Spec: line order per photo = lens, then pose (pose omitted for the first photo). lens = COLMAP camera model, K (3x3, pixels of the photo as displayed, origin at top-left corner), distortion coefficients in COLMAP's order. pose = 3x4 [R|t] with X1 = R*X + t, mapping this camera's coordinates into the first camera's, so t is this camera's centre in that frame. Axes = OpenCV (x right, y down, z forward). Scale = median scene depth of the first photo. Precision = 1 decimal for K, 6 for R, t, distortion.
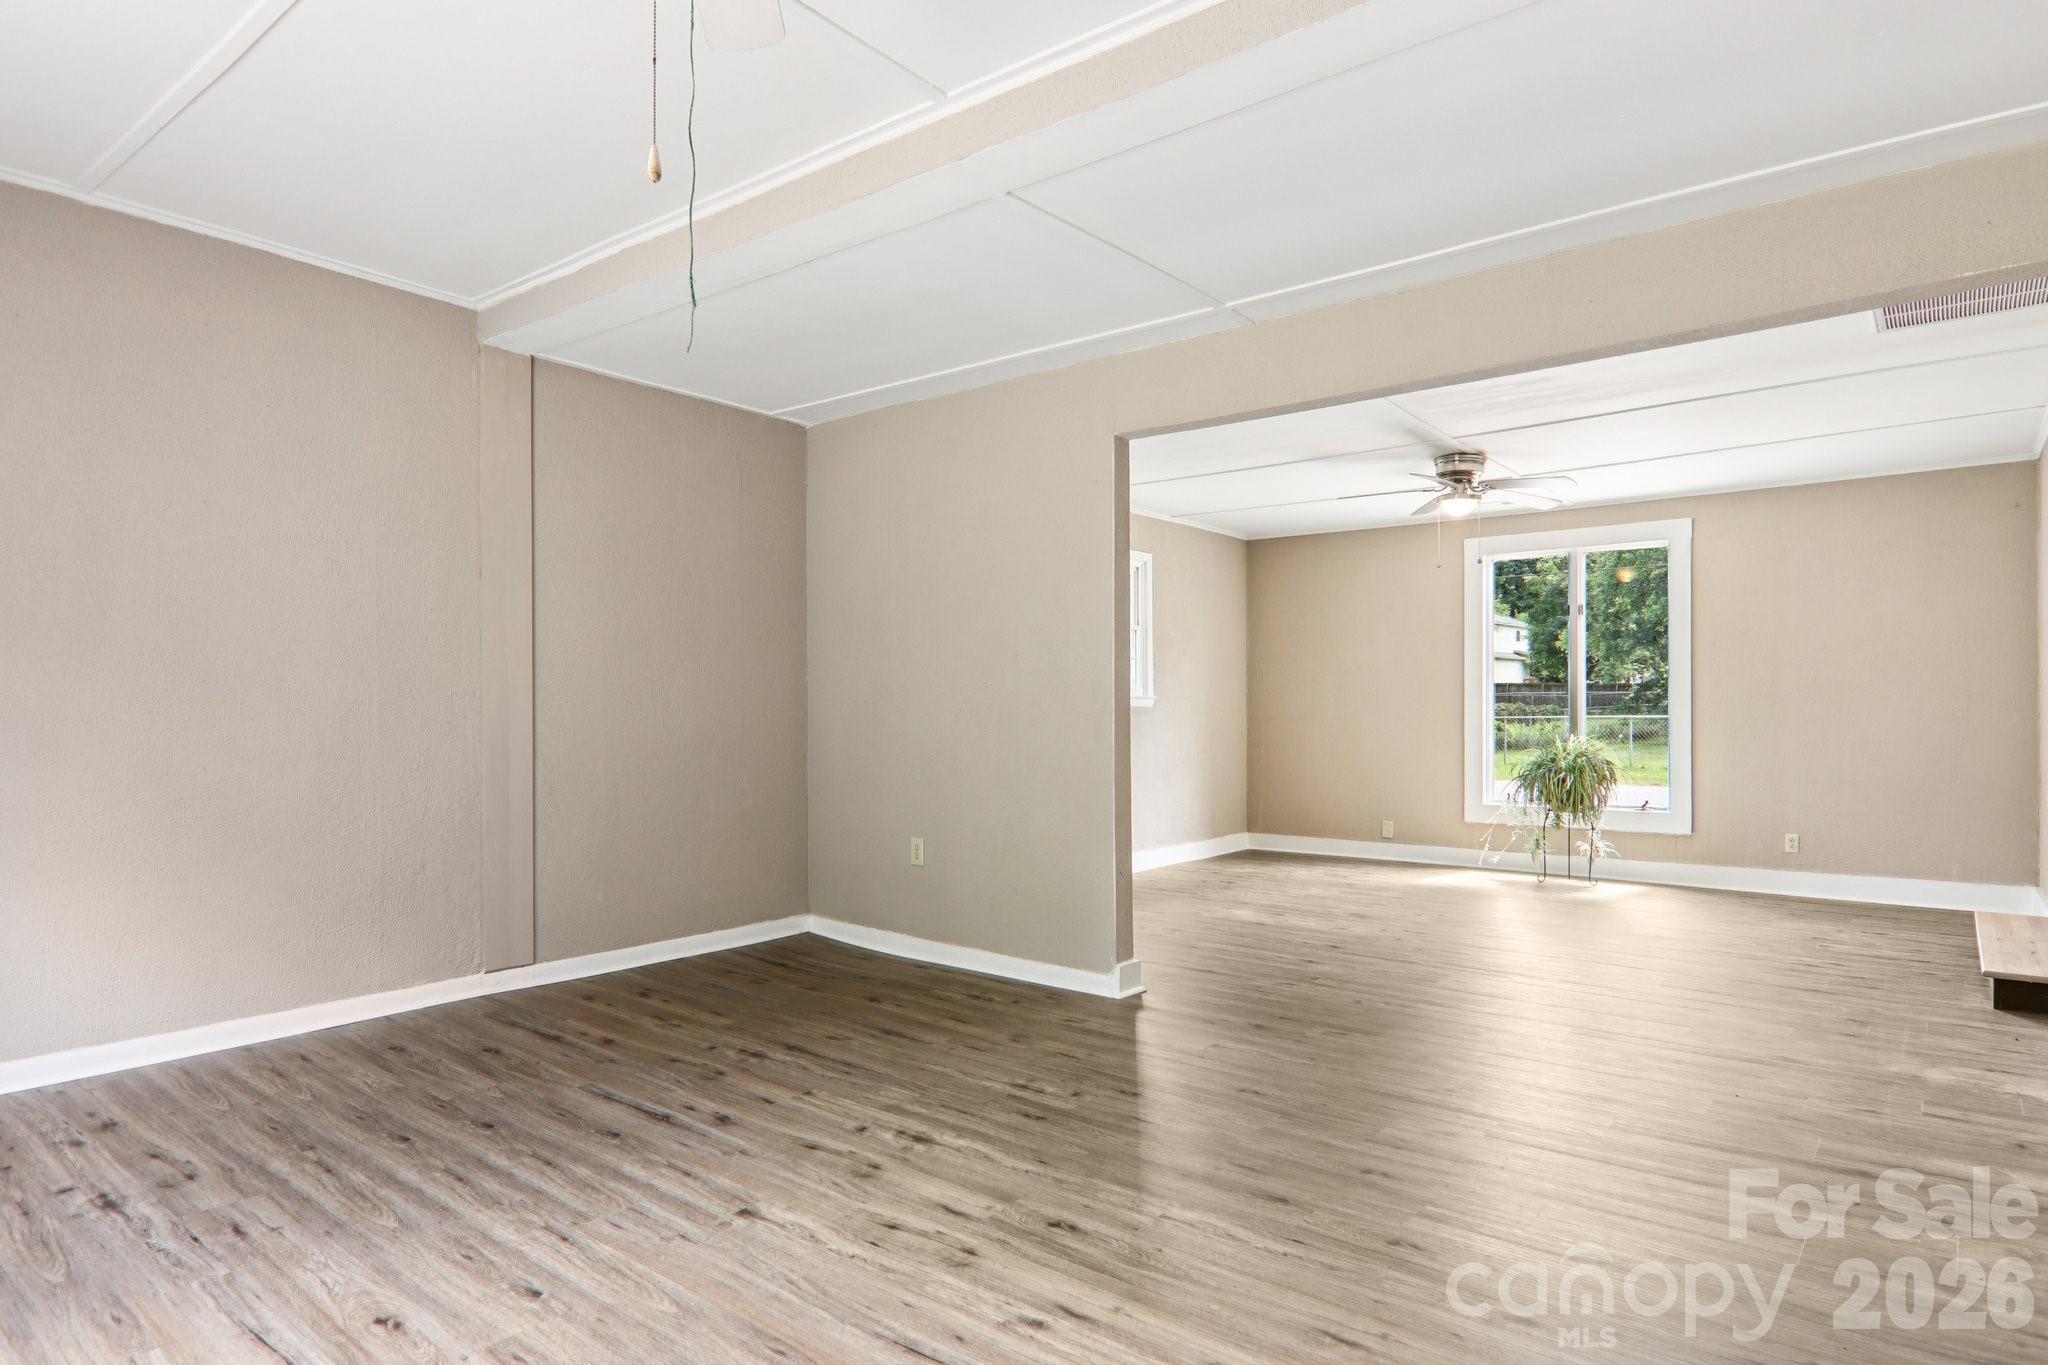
lens RADIAL K [[1187.6, 0, 1011.4], [0, 1187.6, 692.3], [0, 0, 1]] dist [-0.004243, -0.009828]
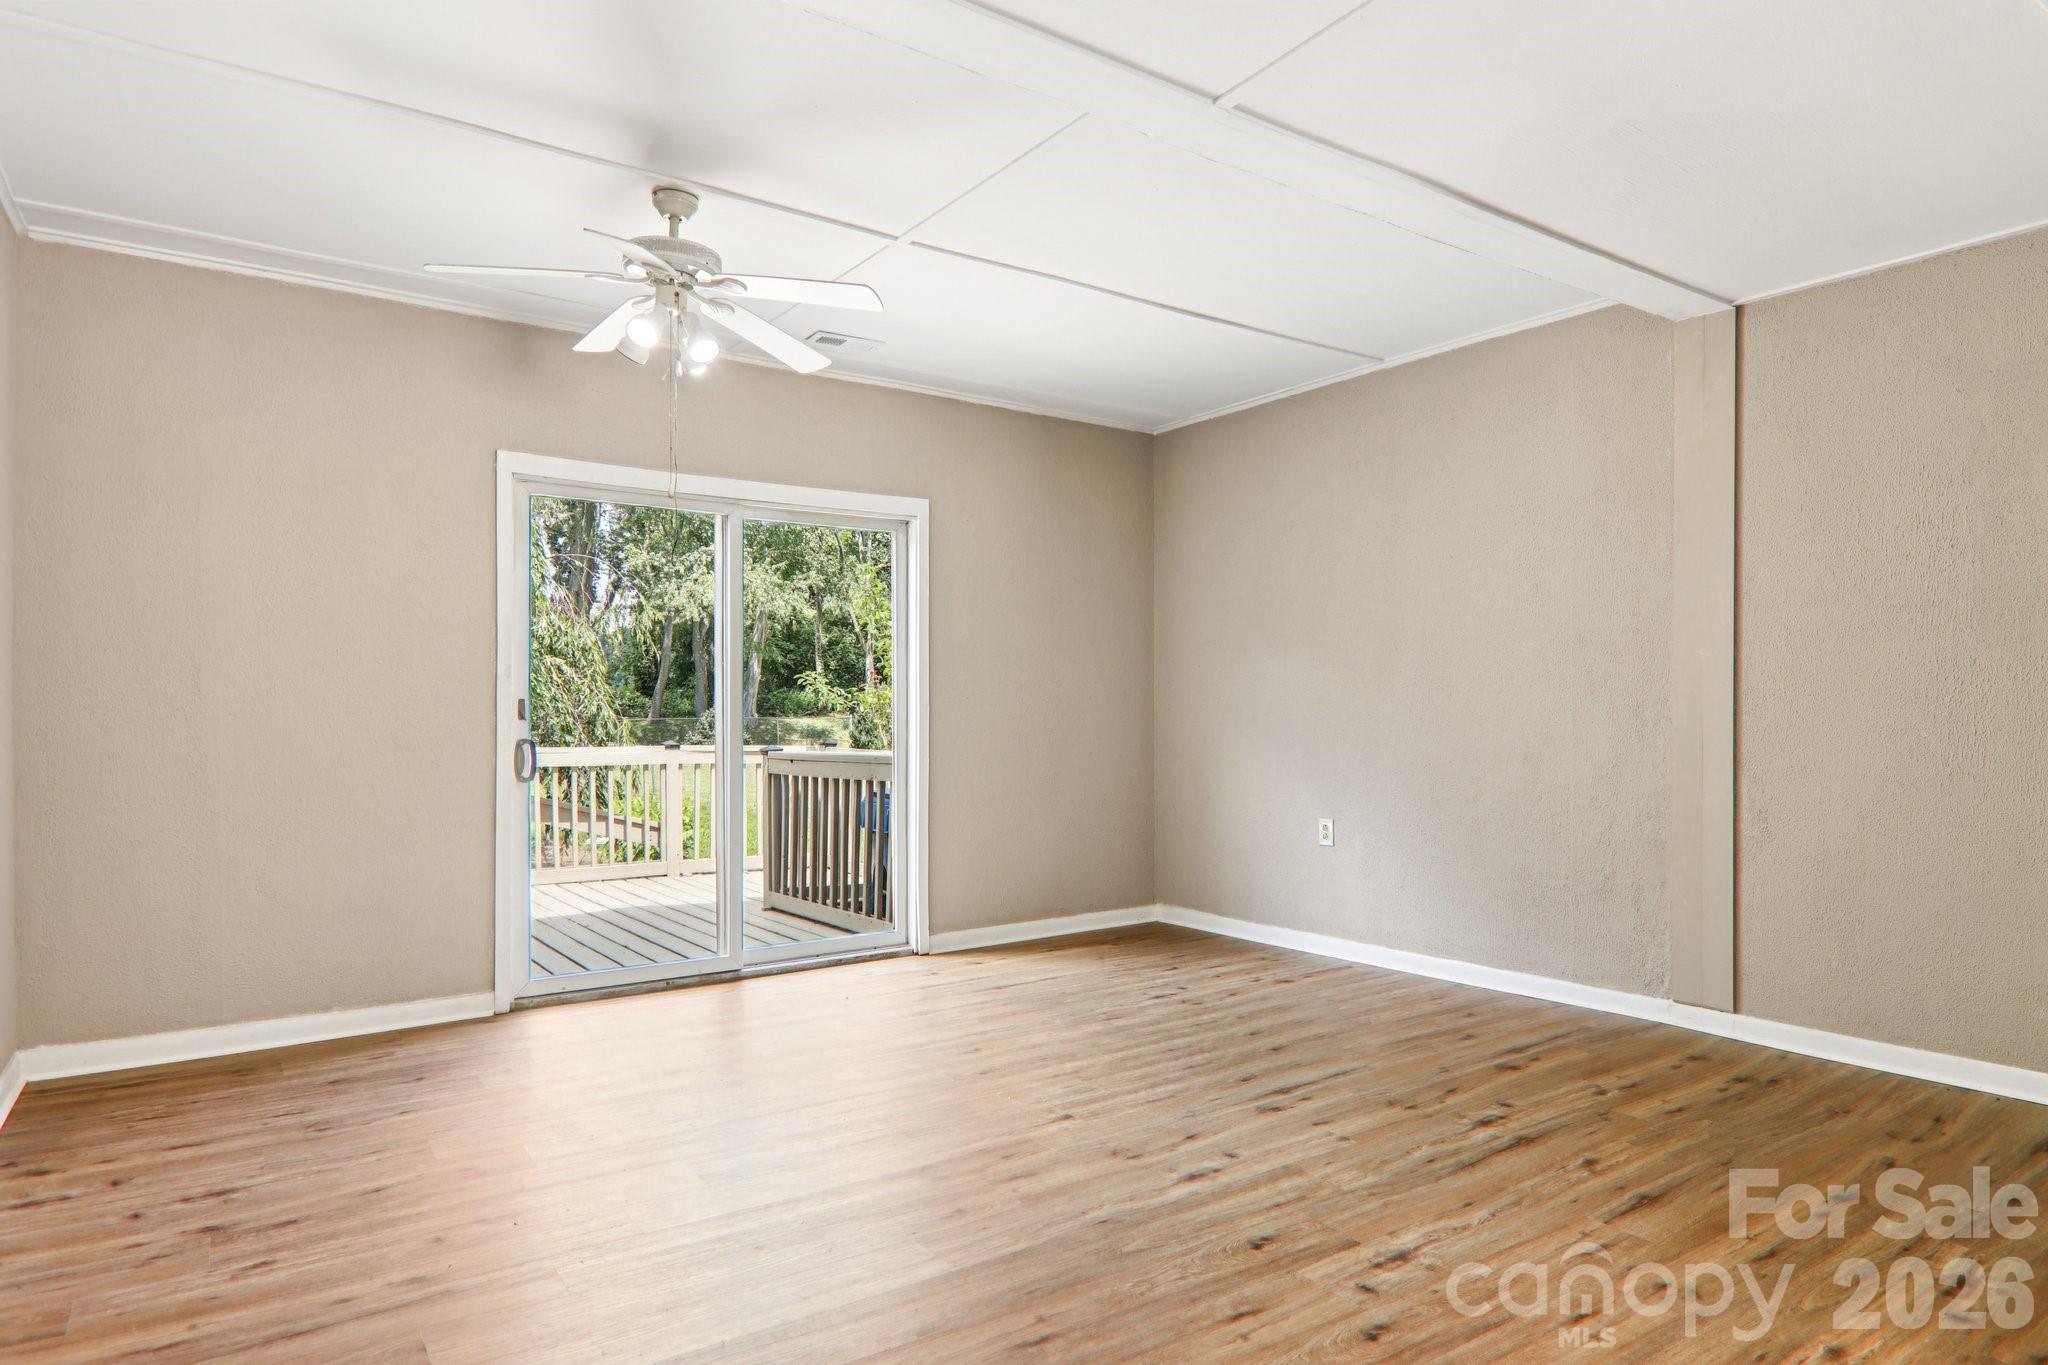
lens RADIAL K [[1187.6, 0, 1023.9], [0, 1187.6, 693.2], [0, 0, 1]] dist [-0.004243, -0.009828]
pose [[-0.293941, -0.013568, -0.955727, 1.087587], [0.013340, 0.999744, -0.018296, 0.011504], [0.955730, -0.018127, -0.293685, 1.449634]]
